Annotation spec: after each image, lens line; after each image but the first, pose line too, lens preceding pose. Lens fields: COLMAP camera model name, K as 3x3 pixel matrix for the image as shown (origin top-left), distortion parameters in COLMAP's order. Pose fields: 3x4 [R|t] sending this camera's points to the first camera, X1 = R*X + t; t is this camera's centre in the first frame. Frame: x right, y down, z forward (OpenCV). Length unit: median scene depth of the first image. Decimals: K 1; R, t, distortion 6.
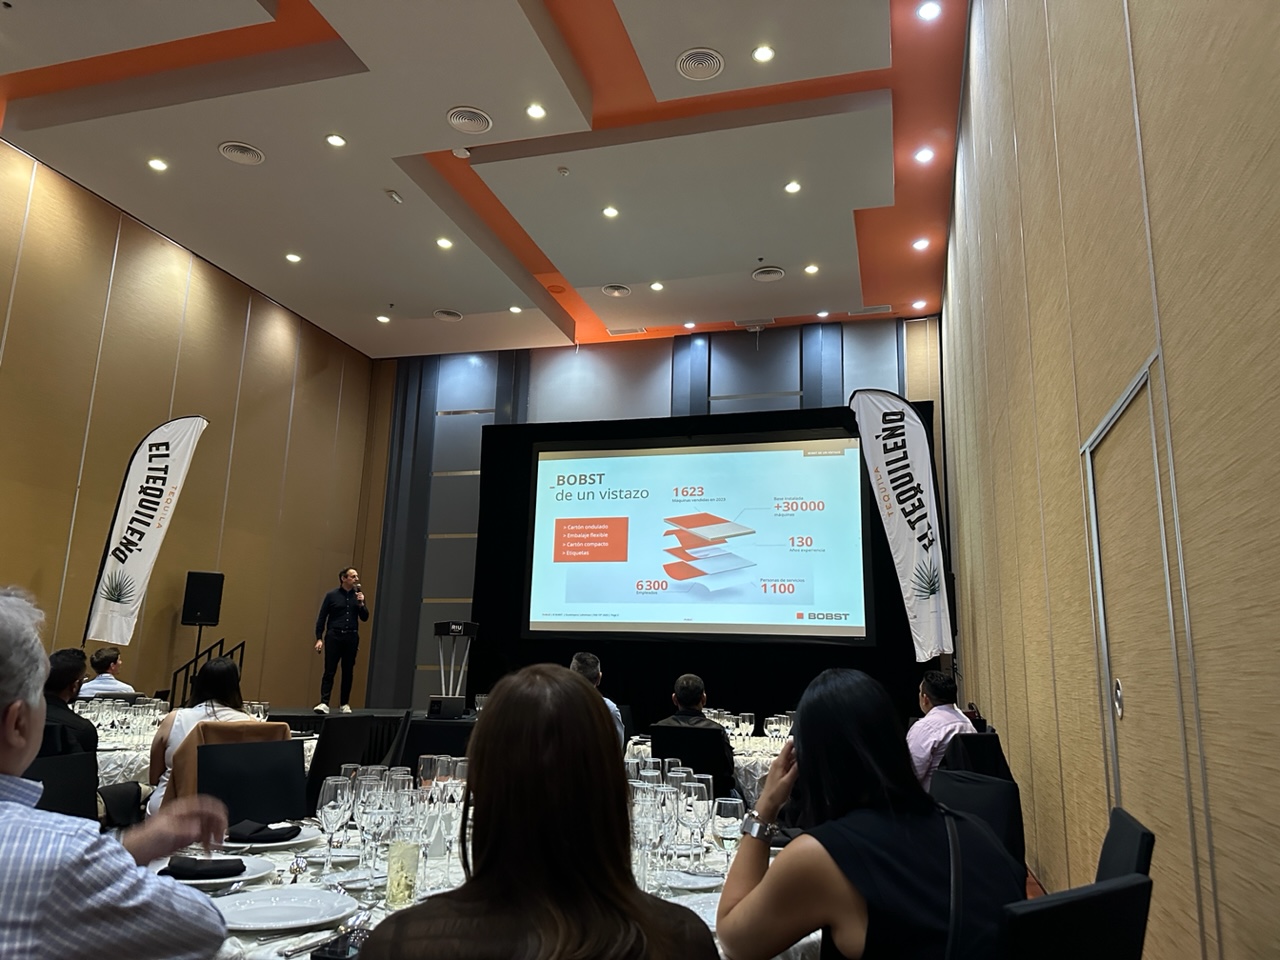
lens RADIAL K [[883.0, 0, 640.0], [0, 883.0, 480.0], [0, 0, 1]] dist [0.102433, -0.001608]
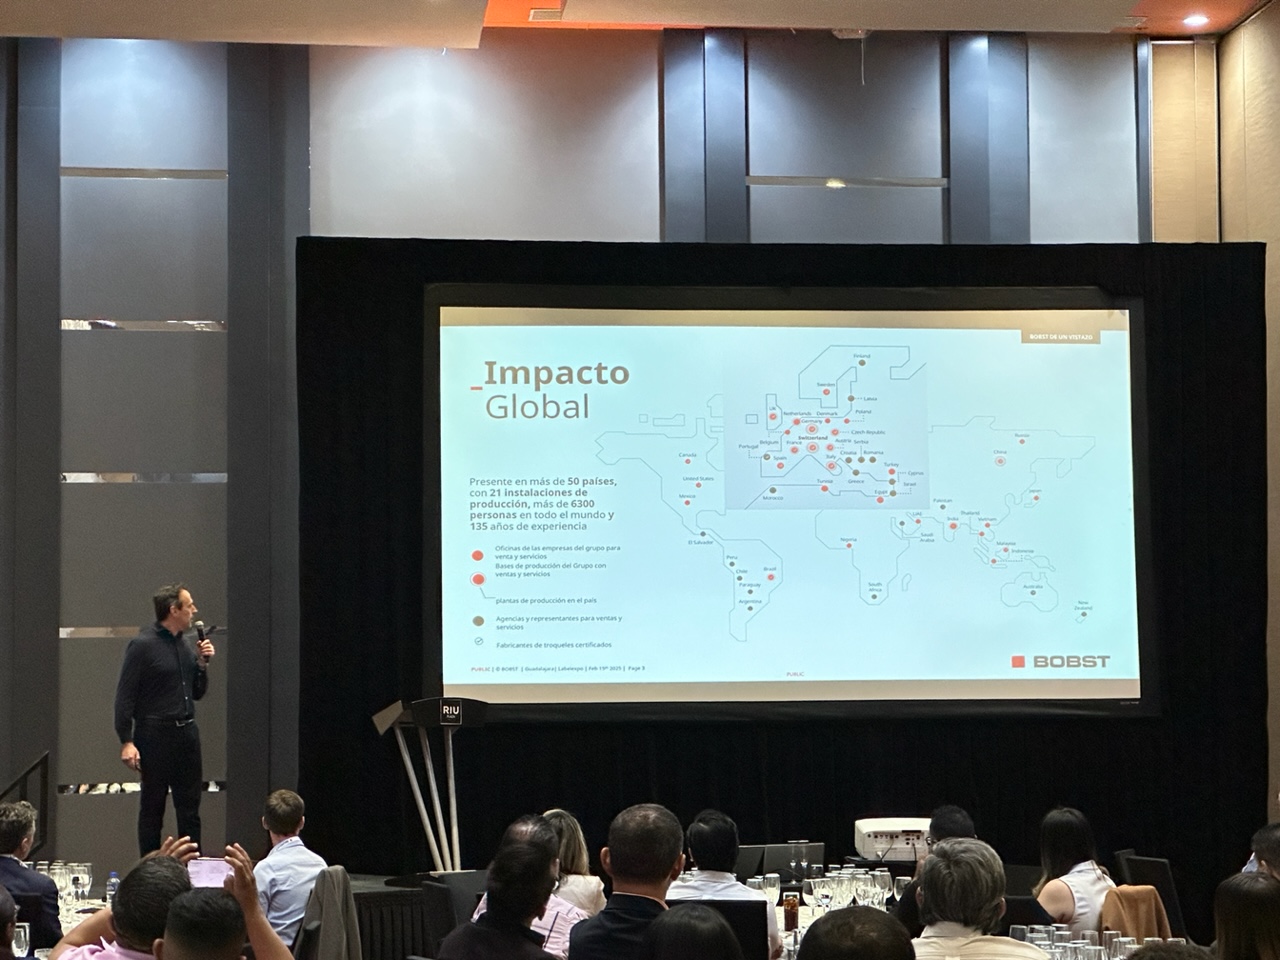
lens RADIAL K [[2888.6, 0, 640.0], [0, 2888.6, 480.0], [0, 0, 1]] dist [0.098965, 0.642077]
pose [[0.927558, -0.004606, 0.373651, -0.748340], [-0.042356, 0.992184, 0.117376, -0.158814], [-0.371271, -0.124700, 0.920113, -0.507576]]
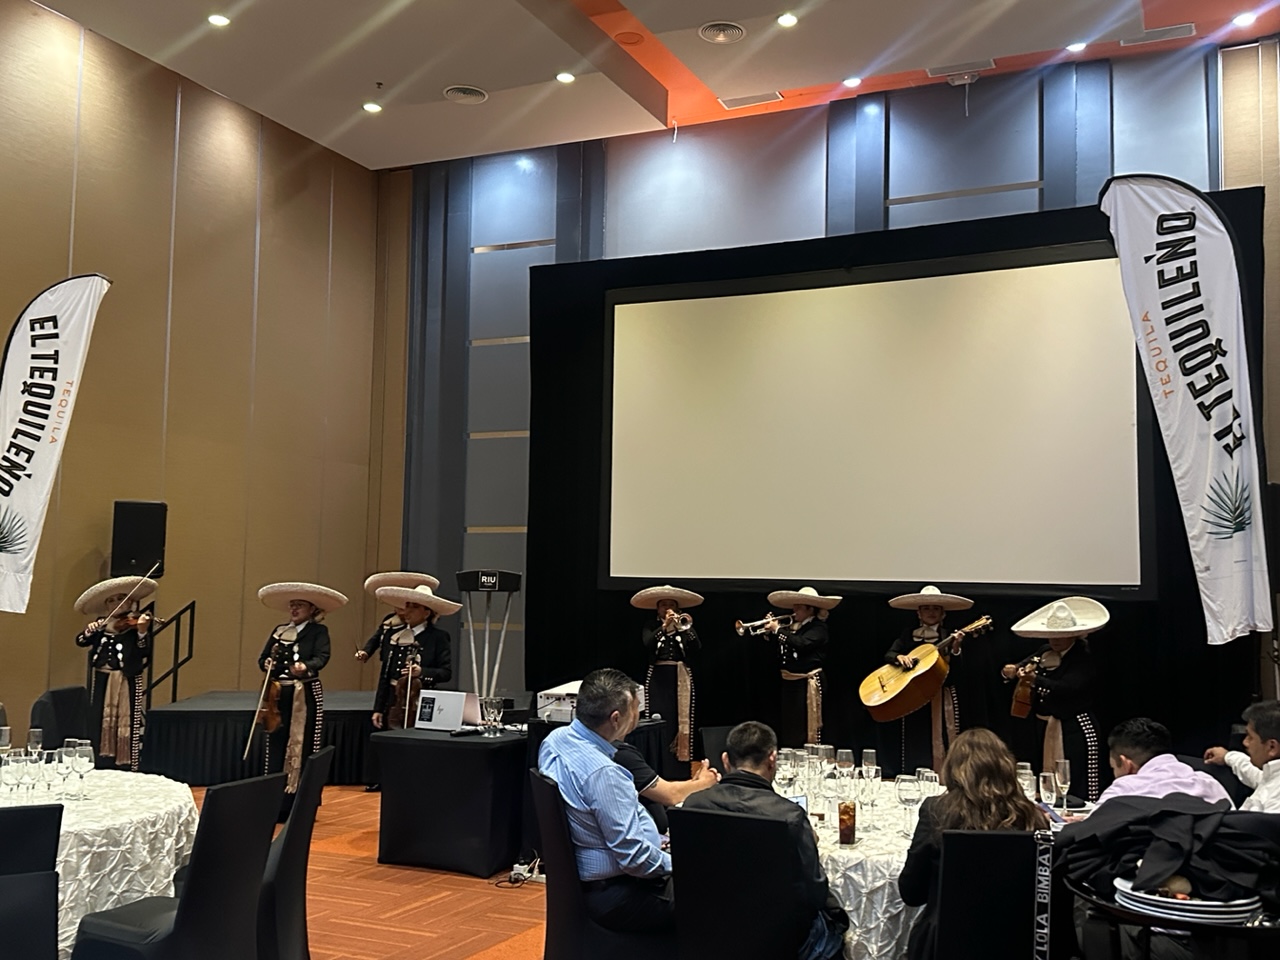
lens RADIAL K [[1286.3, 0, 640.0], [0, 1286.3, 480.0], [0, 0, 1]] dist [0.168292, -0.225625]
pose [[0.988723, -0.023935, -0.147832, 0.053426], [0.040825, 0.992836, 0.112297, -0.012872], [0.144085, -0.117066, 0.982616, 0.081561]]
